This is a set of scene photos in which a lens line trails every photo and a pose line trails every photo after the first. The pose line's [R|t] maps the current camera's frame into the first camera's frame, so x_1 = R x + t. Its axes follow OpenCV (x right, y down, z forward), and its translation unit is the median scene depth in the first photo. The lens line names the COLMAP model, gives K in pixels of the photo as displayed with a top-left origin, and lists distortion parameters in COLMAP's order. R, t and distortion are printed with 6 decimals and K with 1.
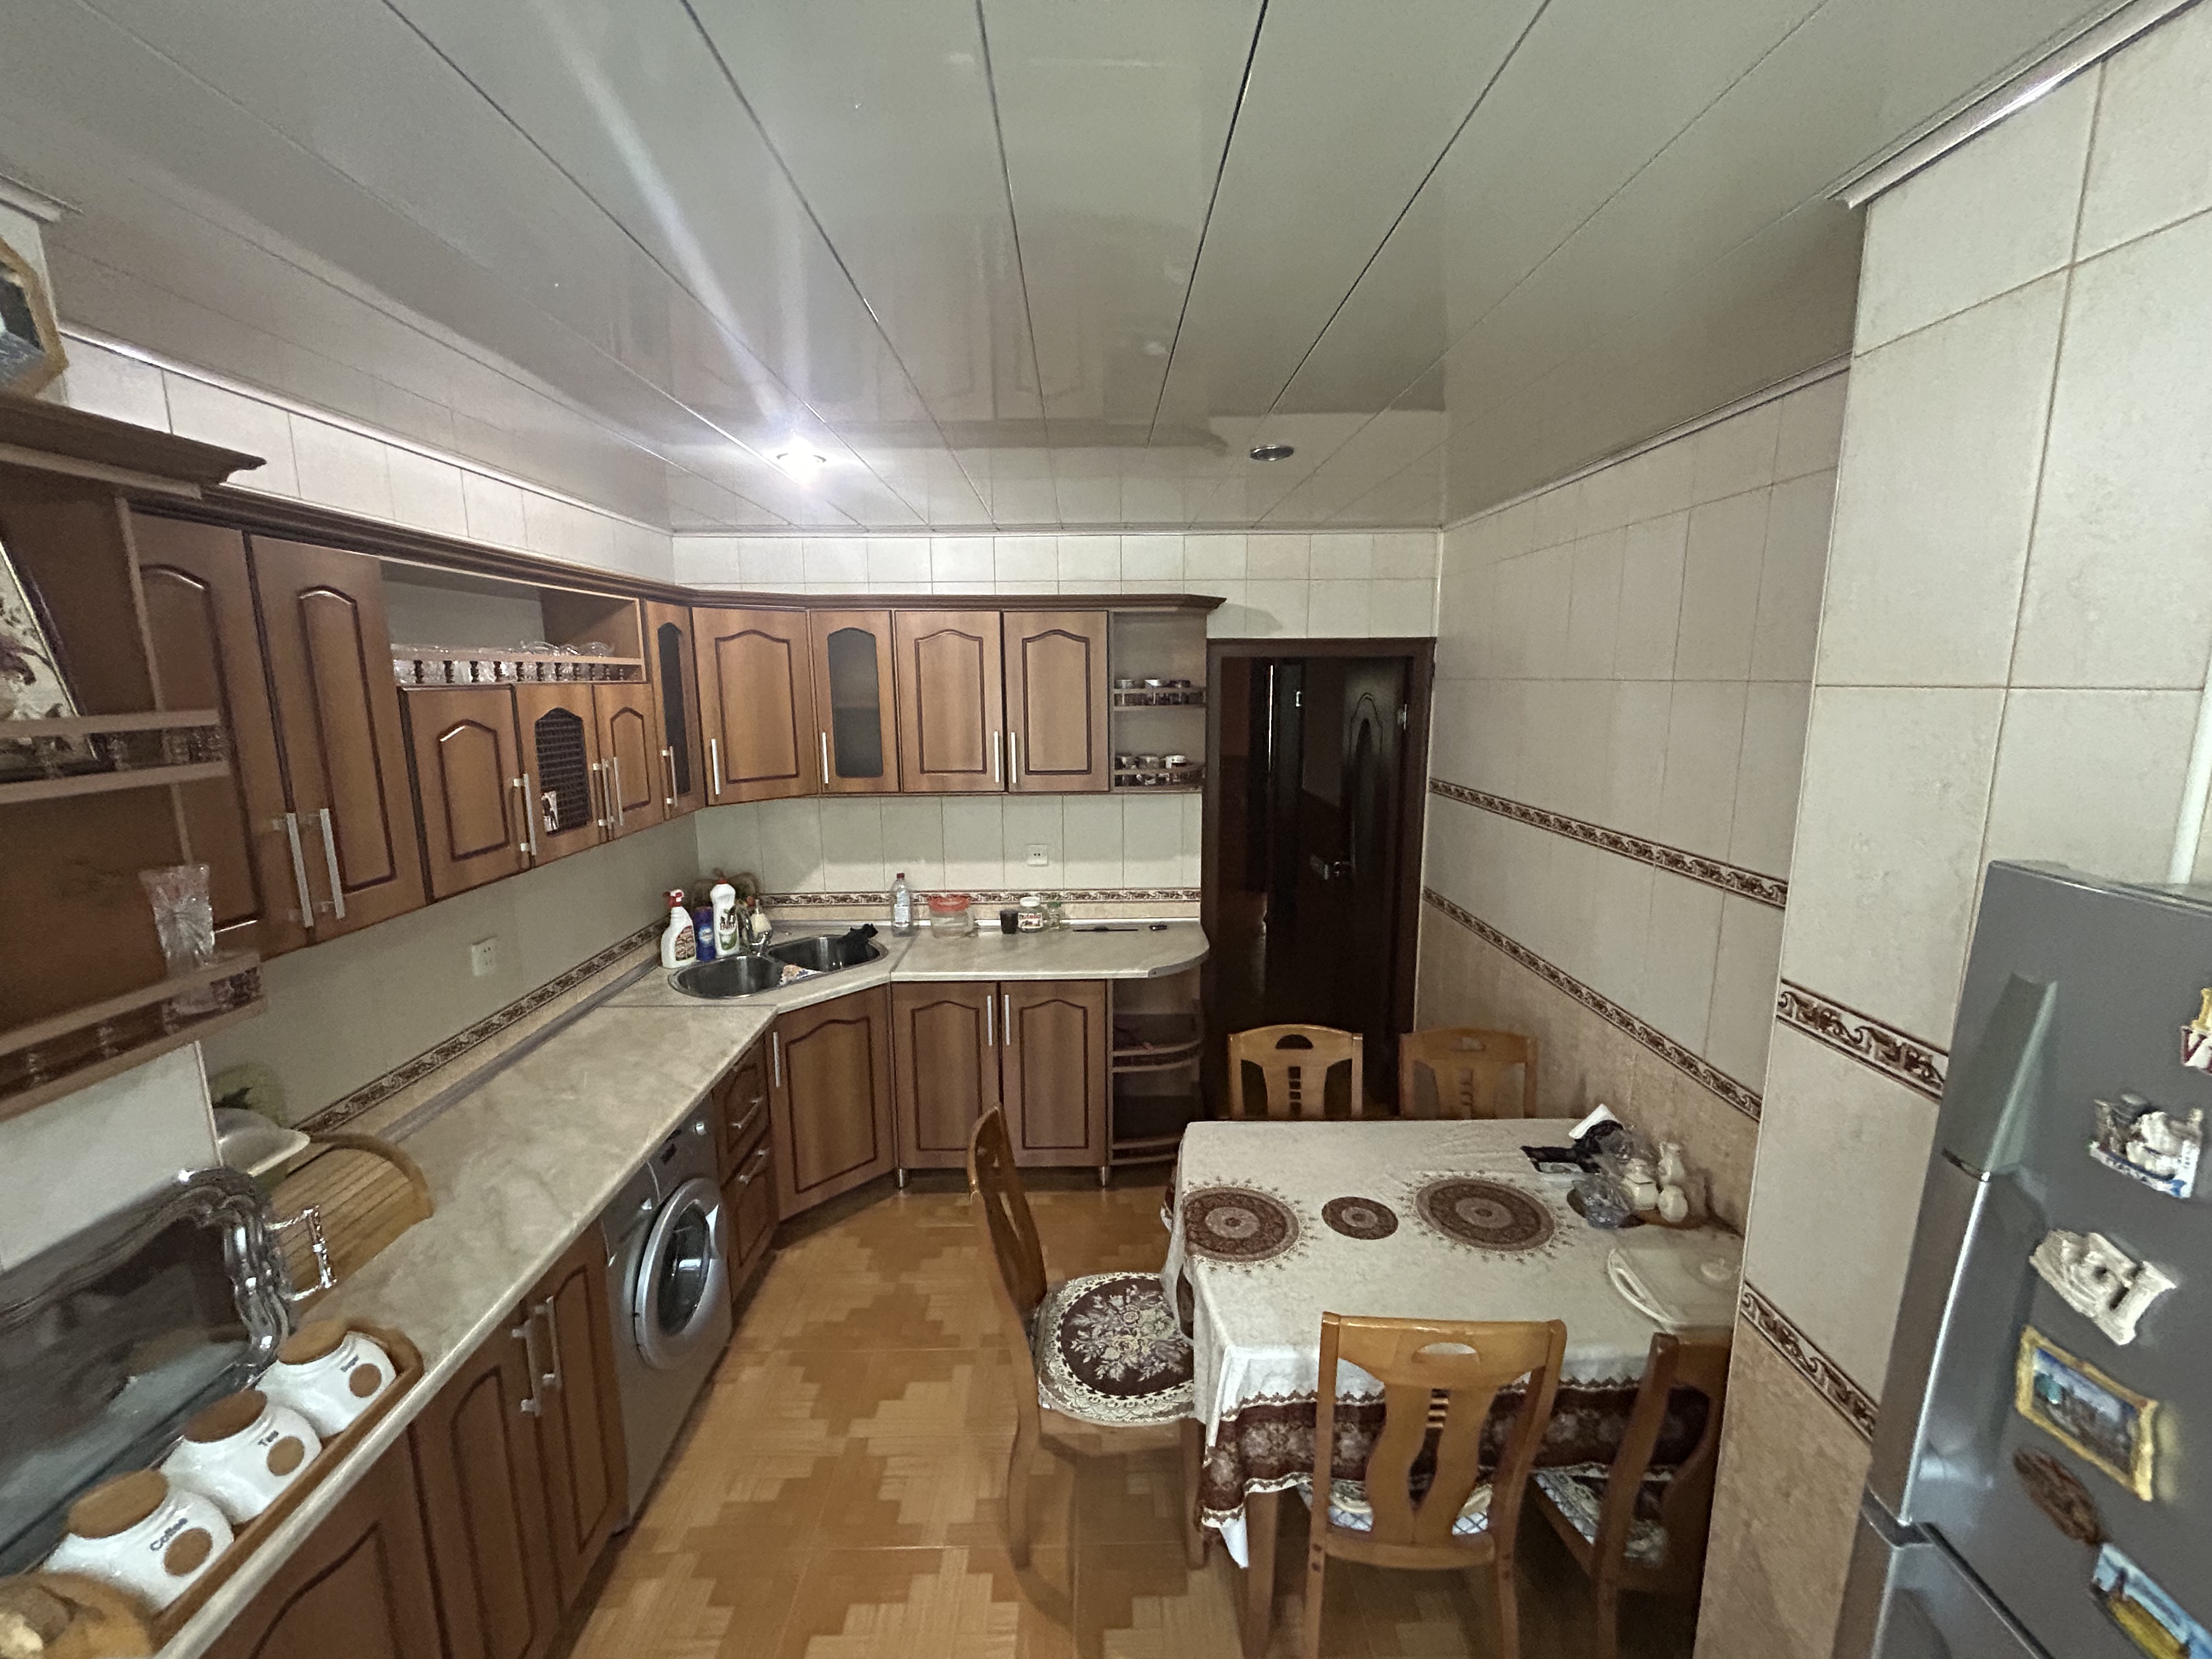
lens RADIAL K [[890.2, 0, 1108.3], [0, 890.2, 825.5], [0, 0, 1]] dist [-0.002374, 0.000406]
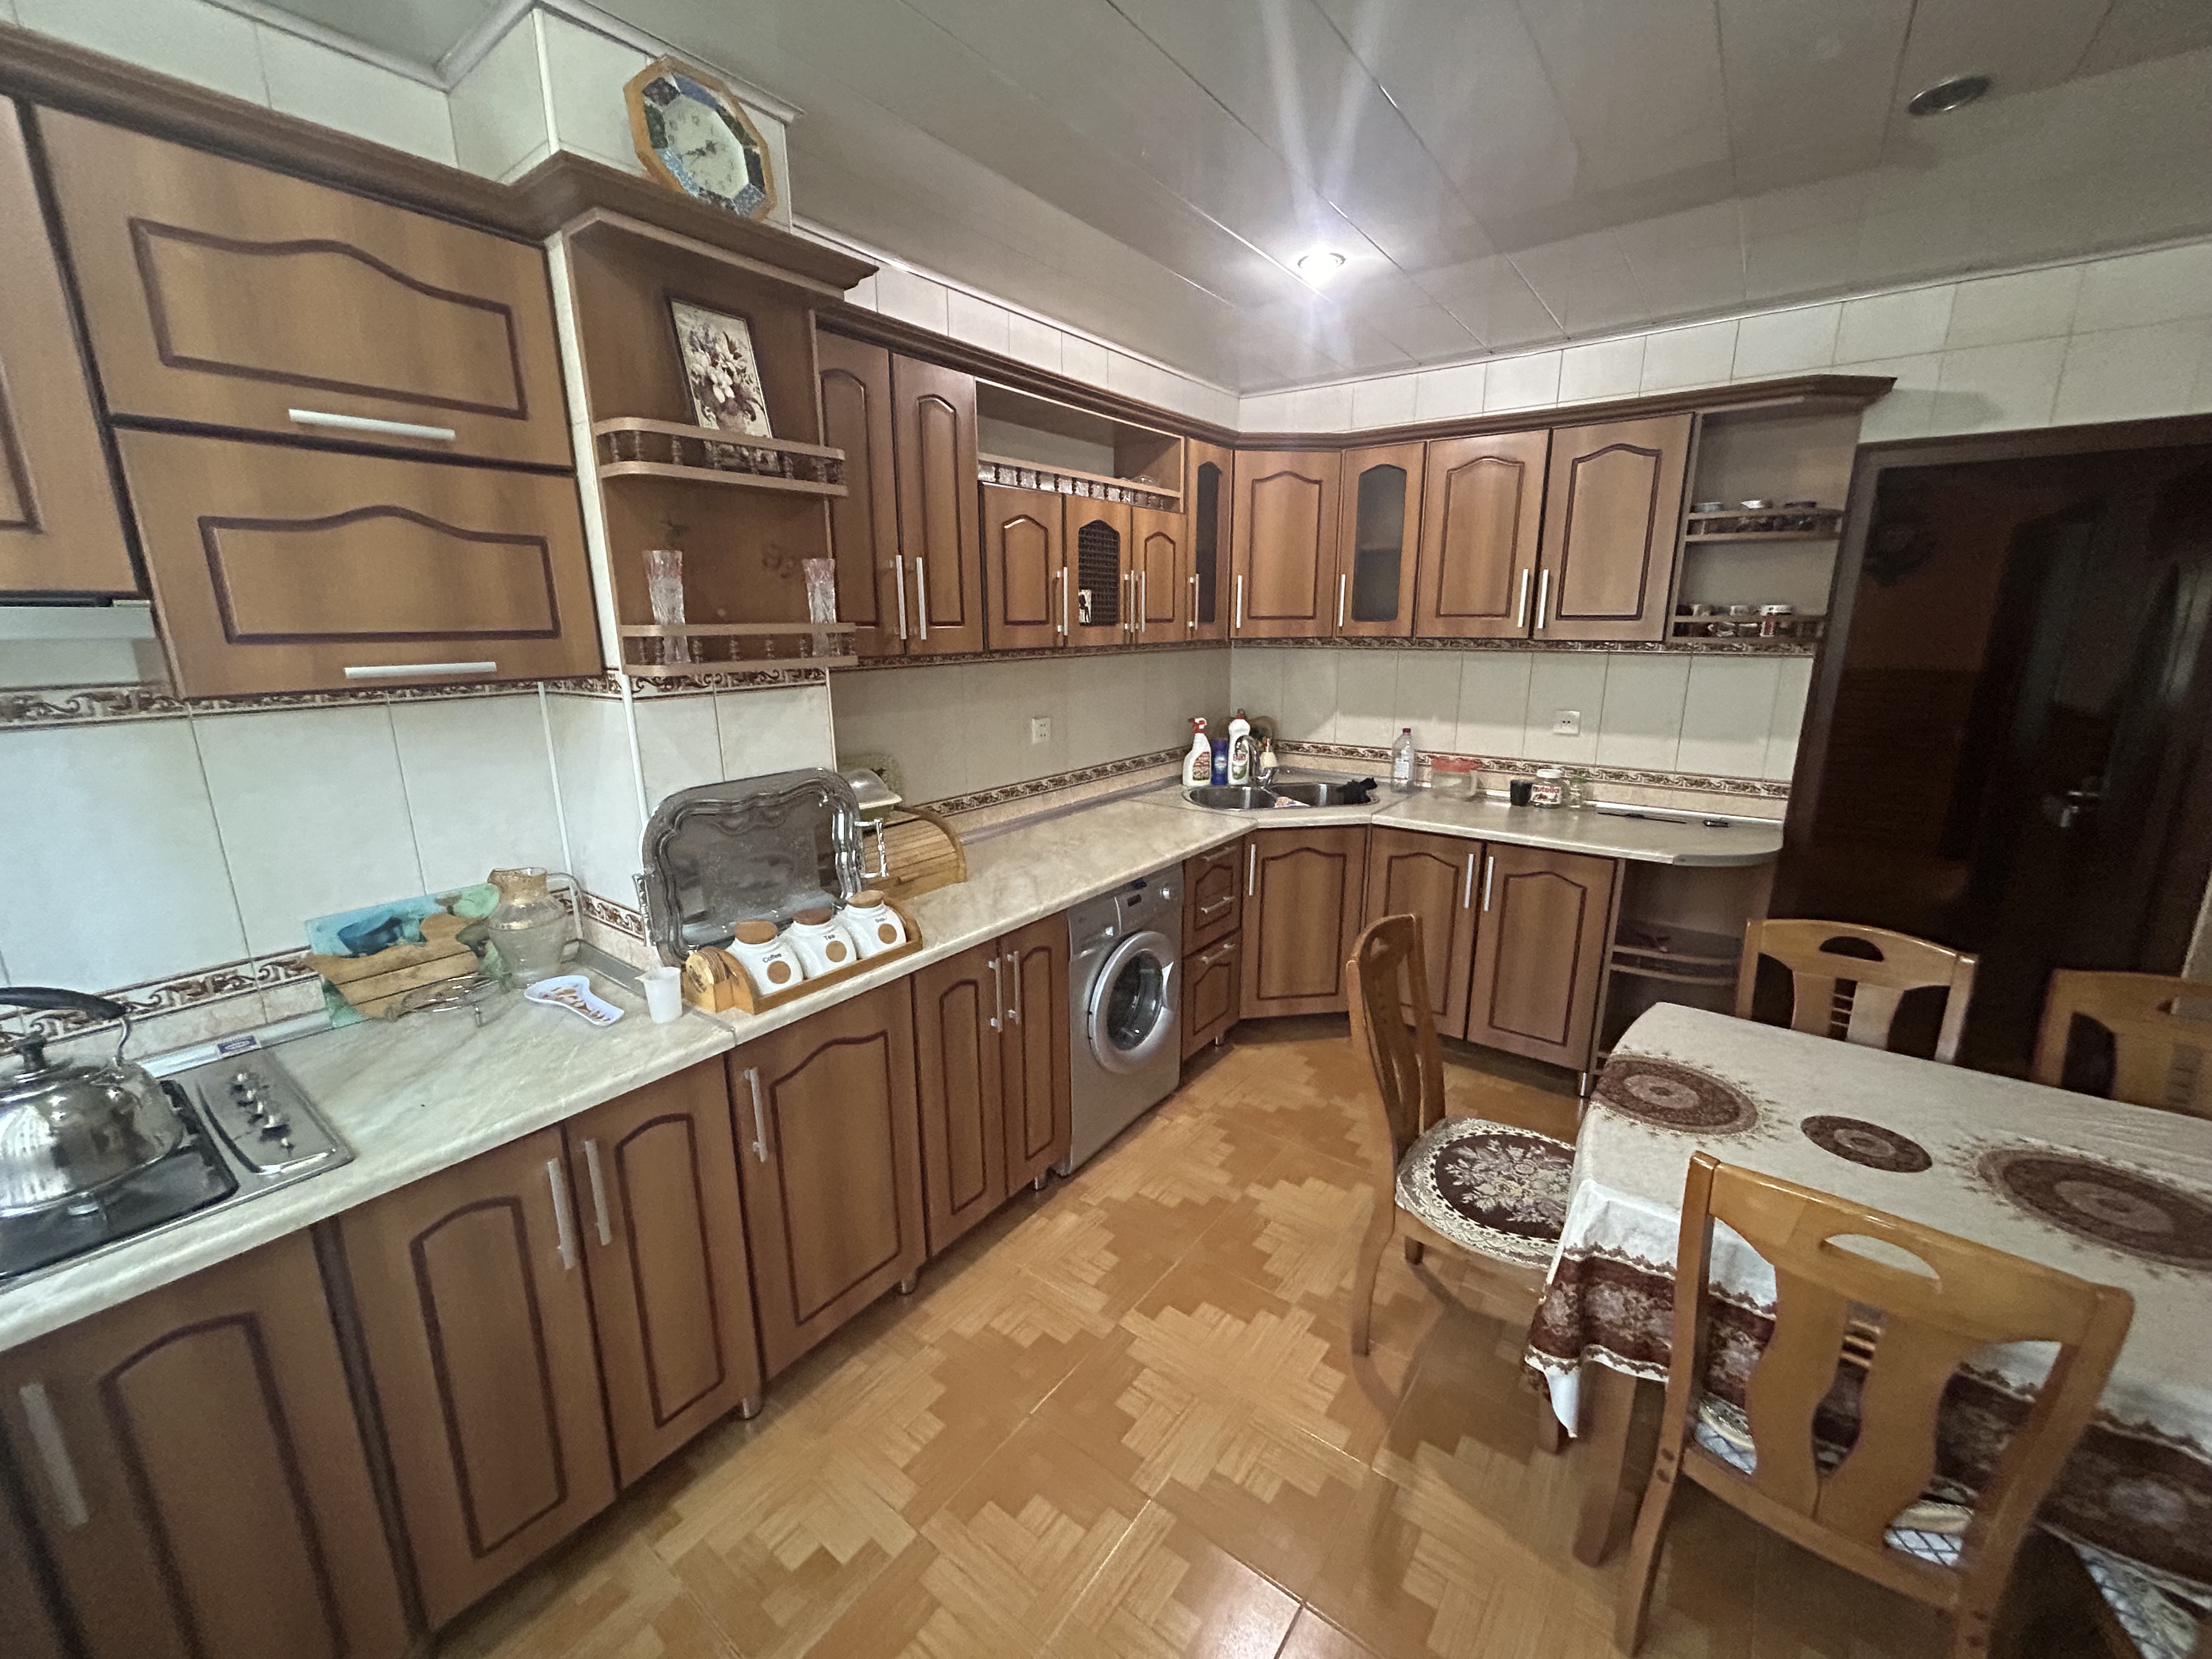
lens RADIAL K [[890.2, 0, 1104.2], [0, 890.2, 824.8], [0, 0, 1]] dist [-0.002374, 0.000406]
pose [[0.789996, 0.145322, -0.595641, 0.158074], [-0.103096, 0.989157, 0.104596, 0.143347], [0.604383, -0.021222, 0.796412, 0.032321]]
